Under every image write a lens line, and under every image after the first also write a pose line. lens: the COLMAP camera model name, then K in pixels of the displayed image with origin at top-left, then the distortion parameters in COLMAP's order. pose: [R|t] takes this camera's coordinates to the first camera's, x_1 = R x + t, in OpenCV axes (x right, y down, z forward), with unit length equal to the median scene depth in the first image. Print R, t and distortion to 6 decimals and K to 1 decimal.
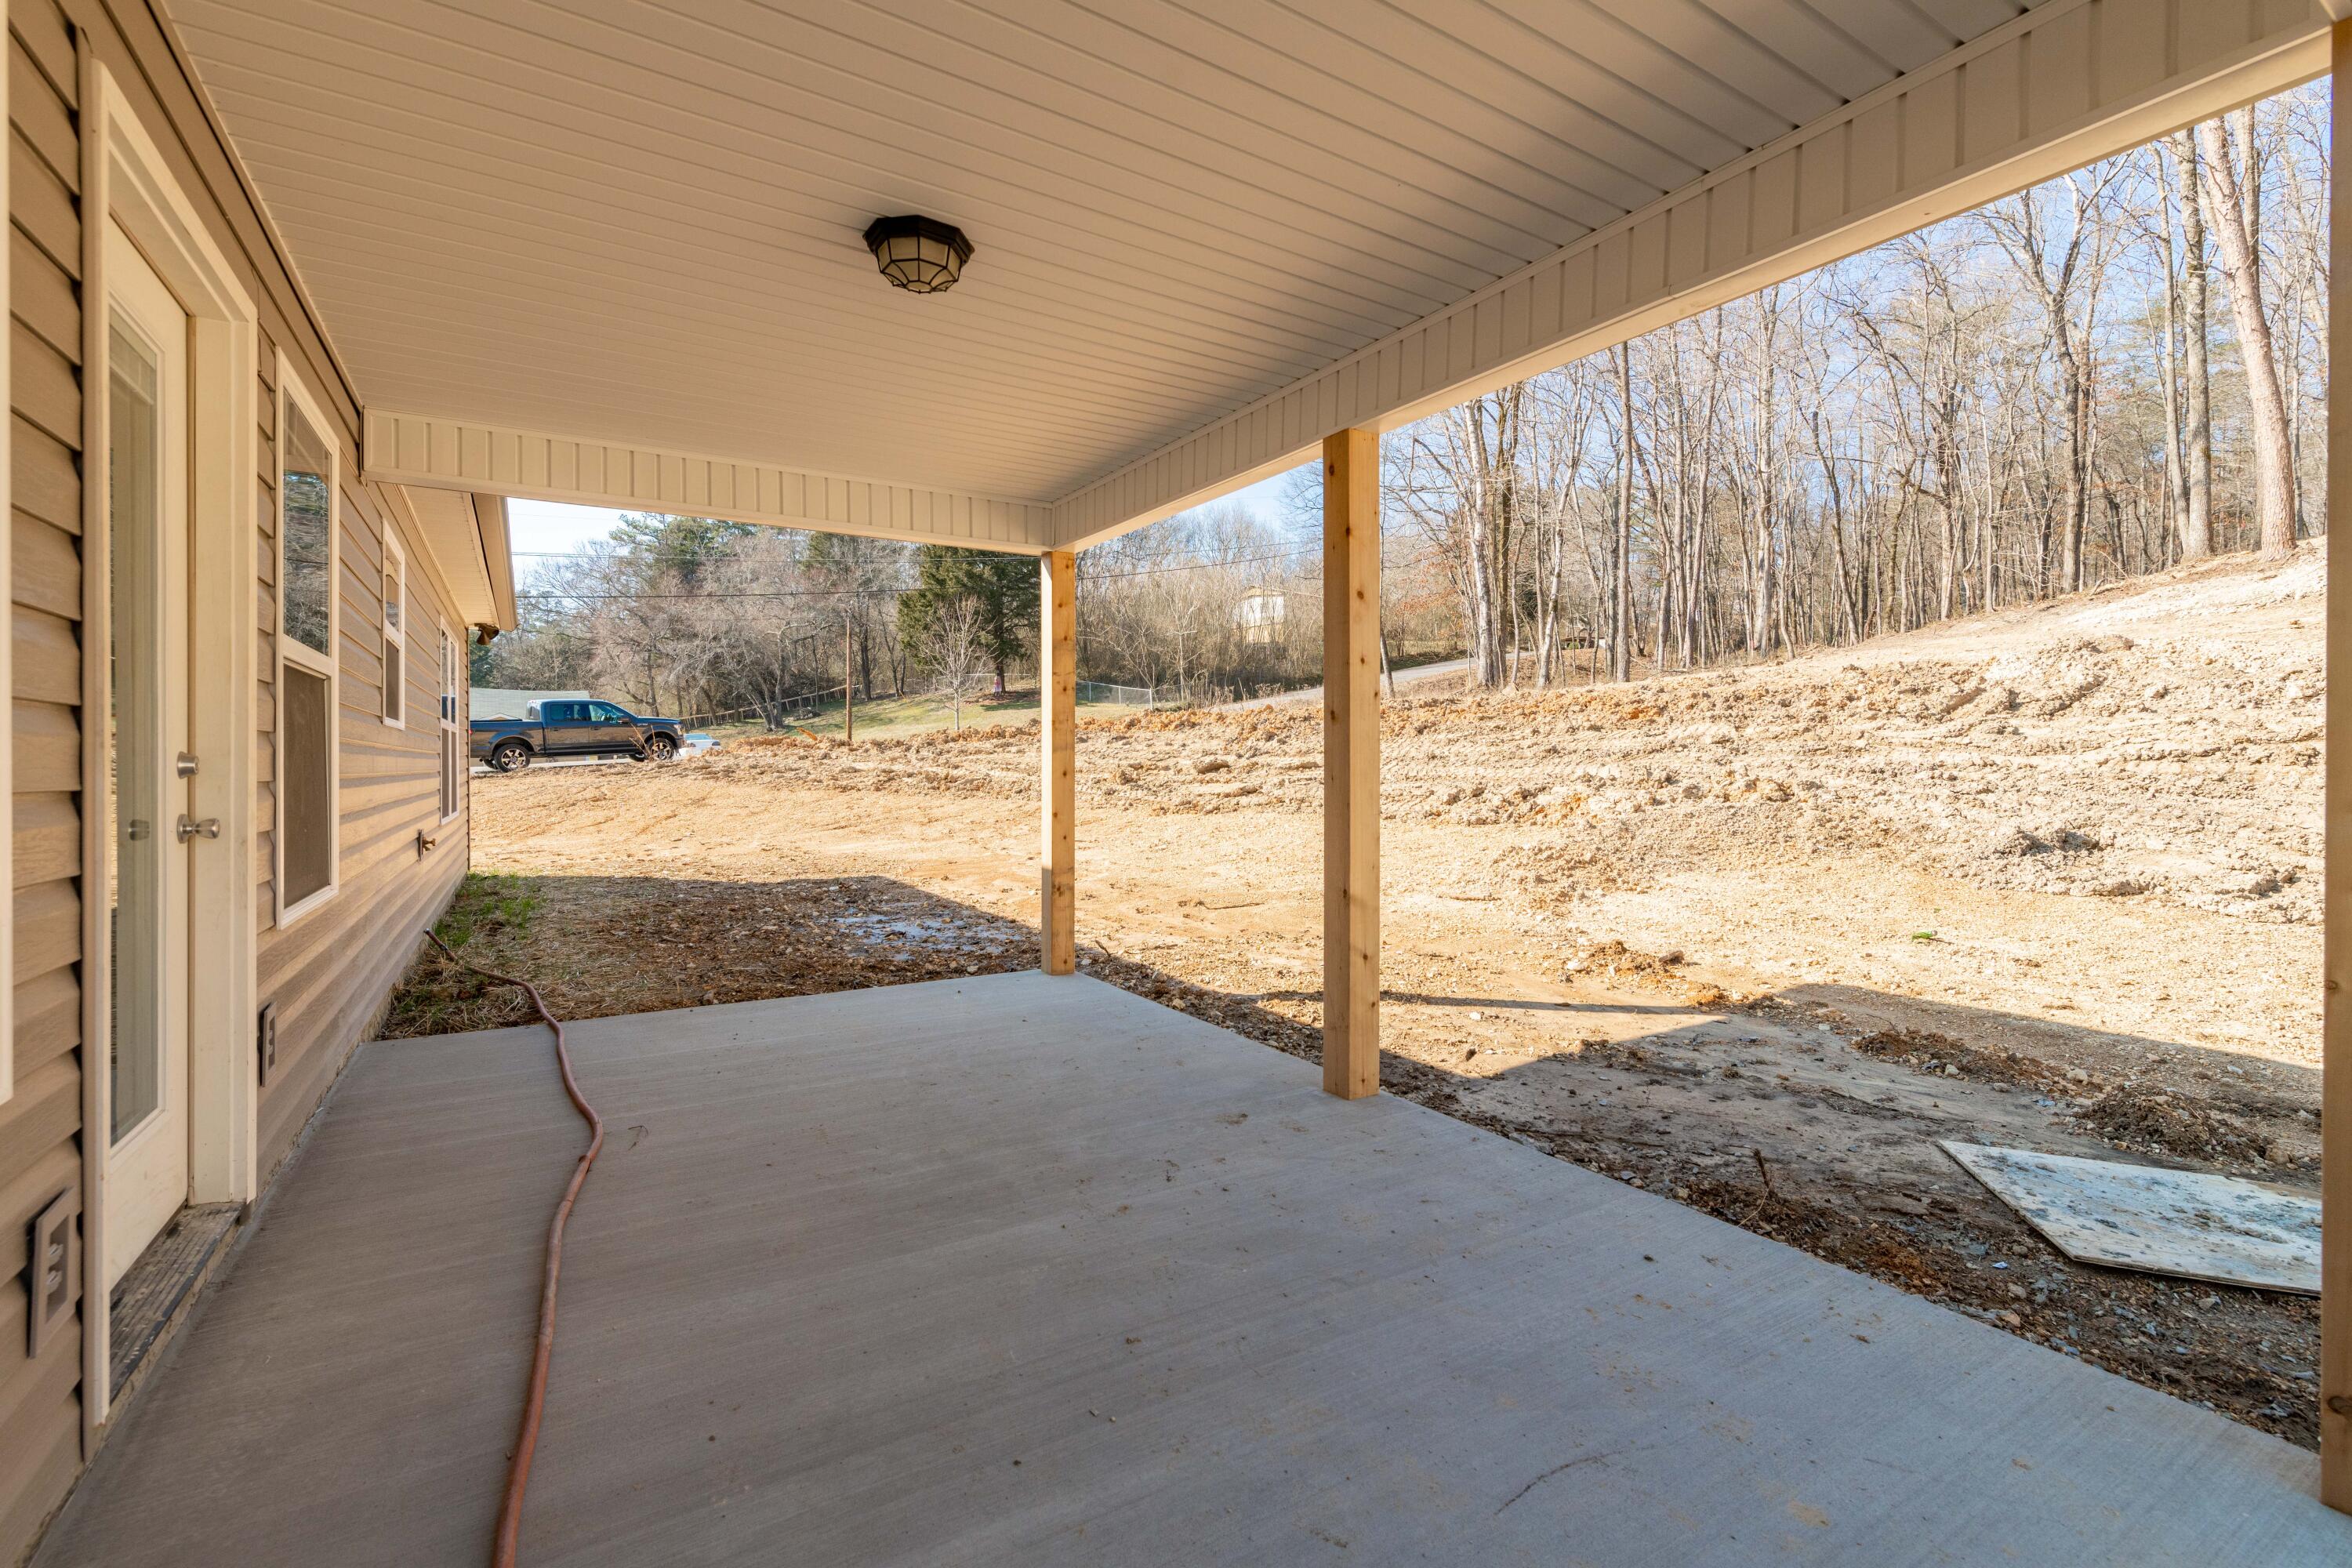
lens RADIAL K [[1031.3, 0, 1178.3], [0, 1031.3, 776.3], [0, 0, 1]] dist [0.019209, -0.007603]
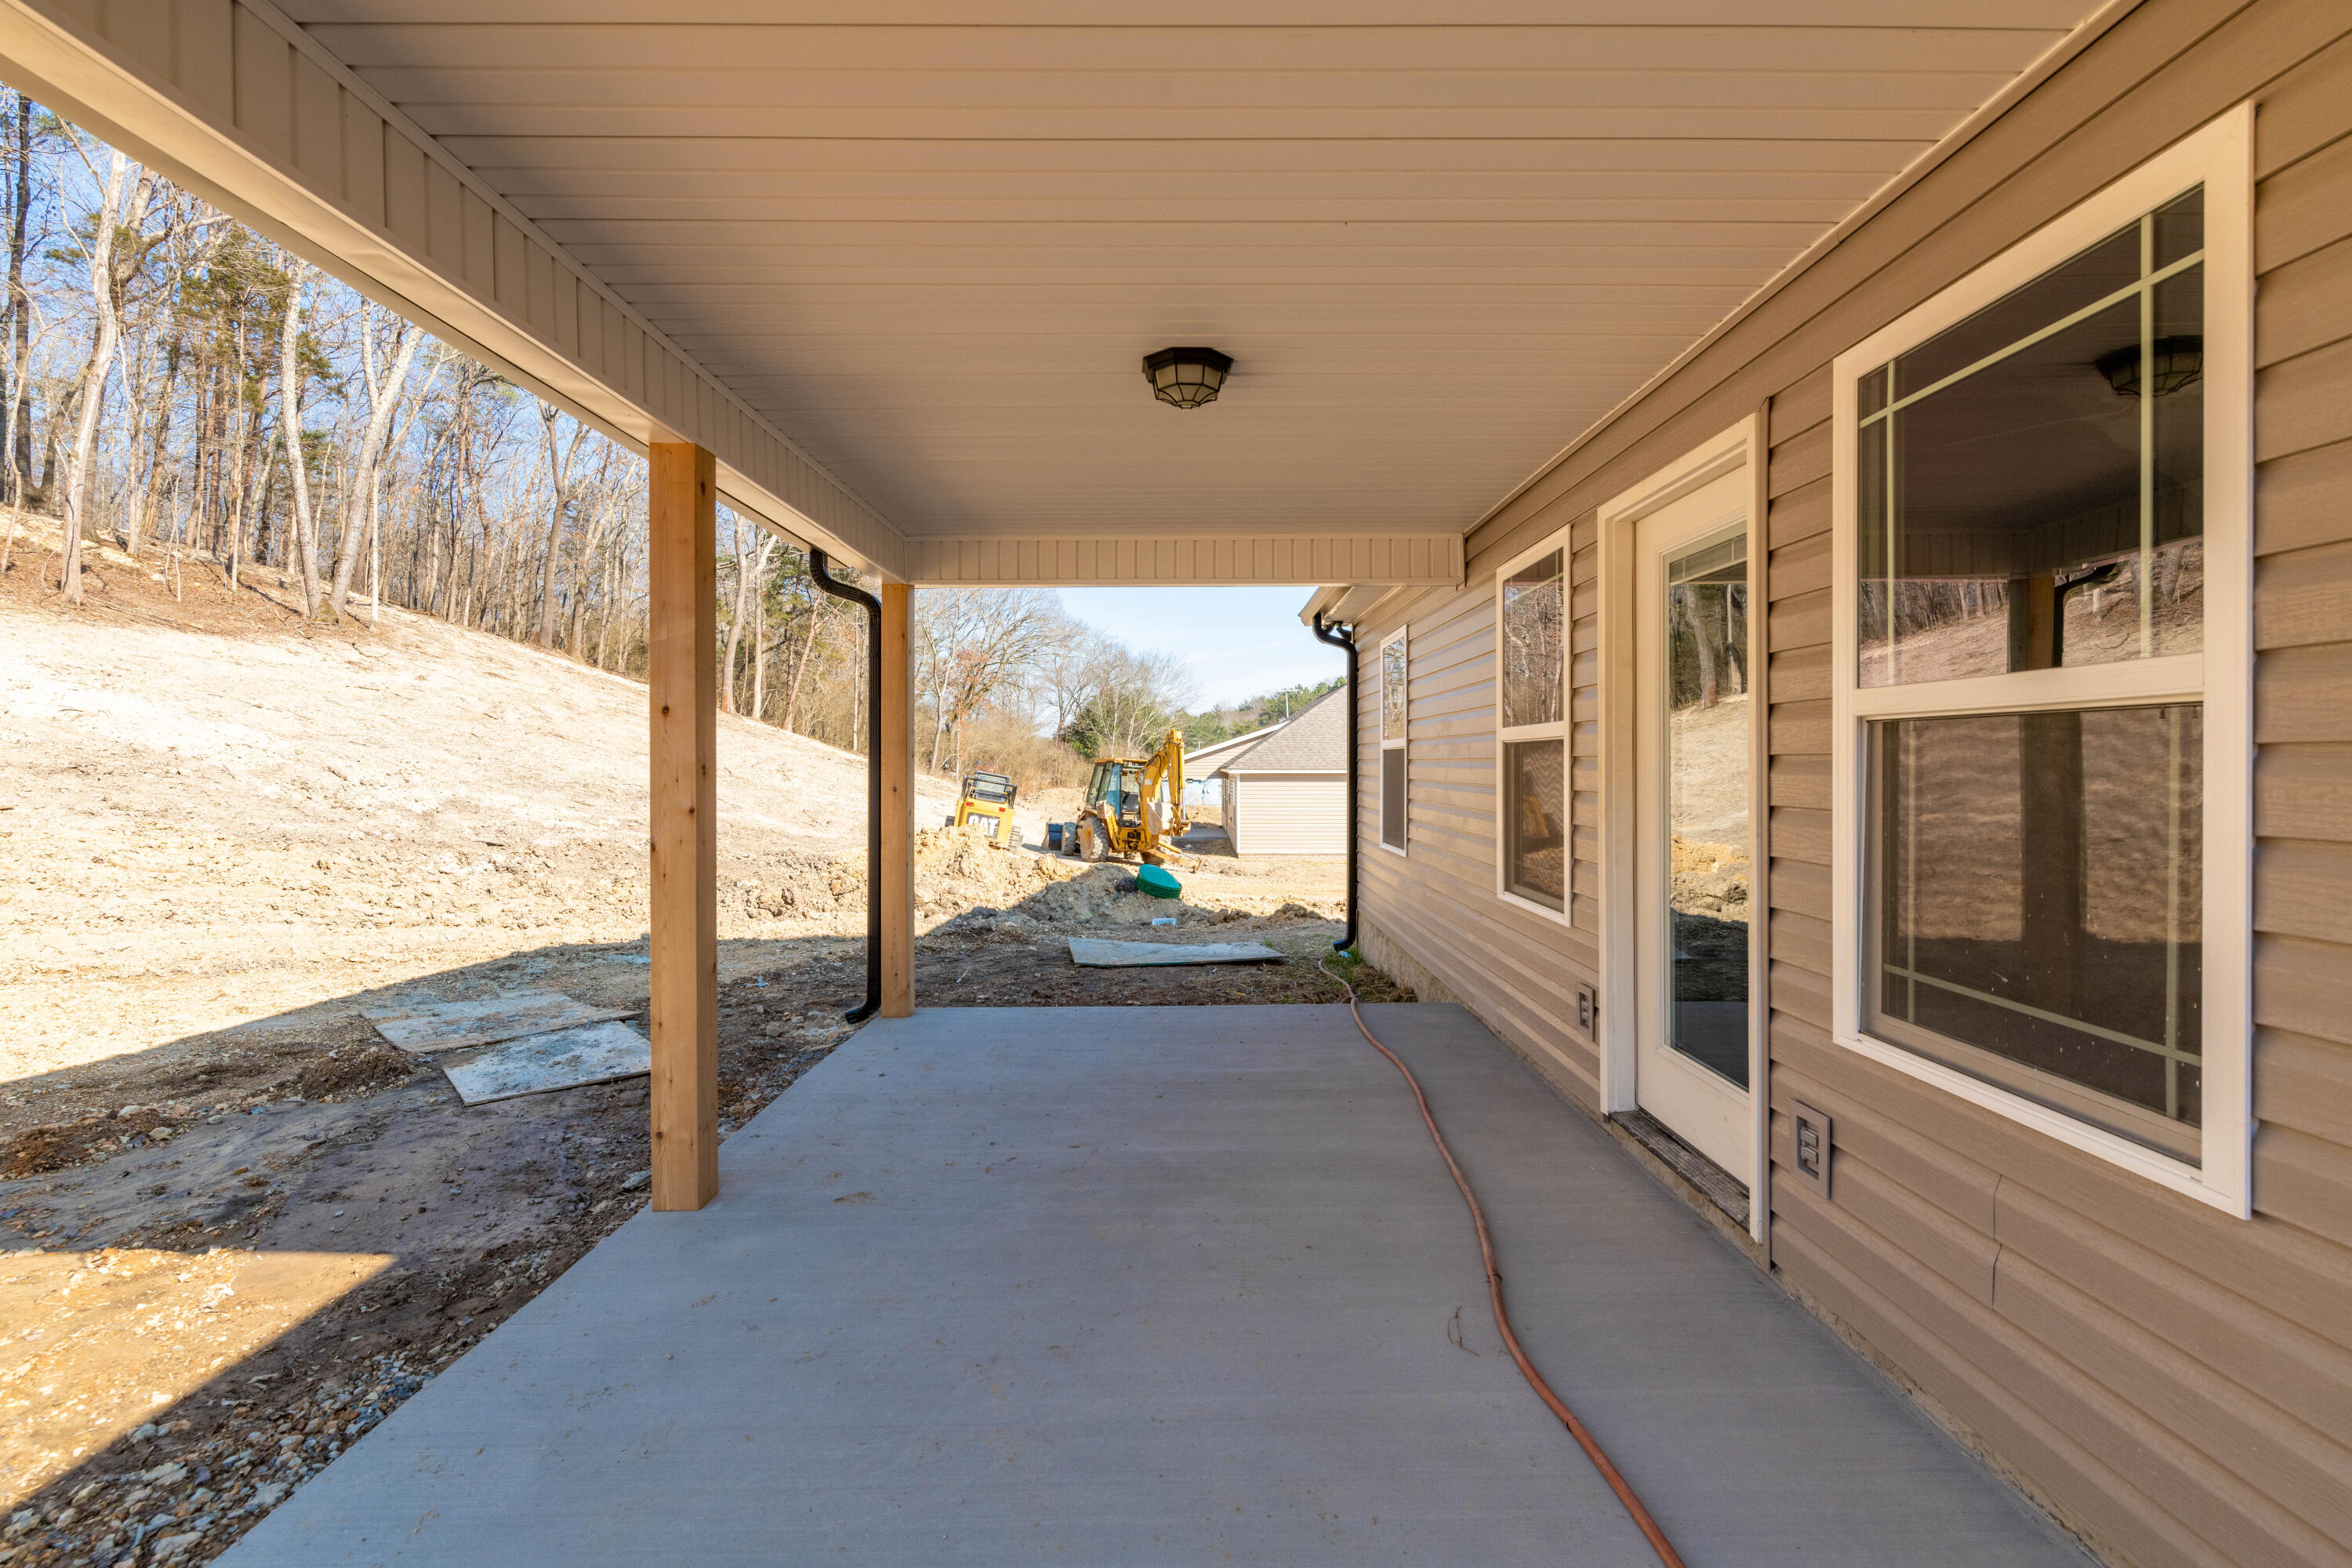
lens RADIAL K [[1091.6, 0, 1176.0], [0, 1091.6, 784.0], [0, 0, 1]] dist [-0.000034, -0.000083]
pose [[-0.851858, -0.008080, 0.523711, -0.664023], [0.008349, 0.999544, 0.029002, -0.069801], [-0.523706, 0.029078, -0.851402, 1.557713]]
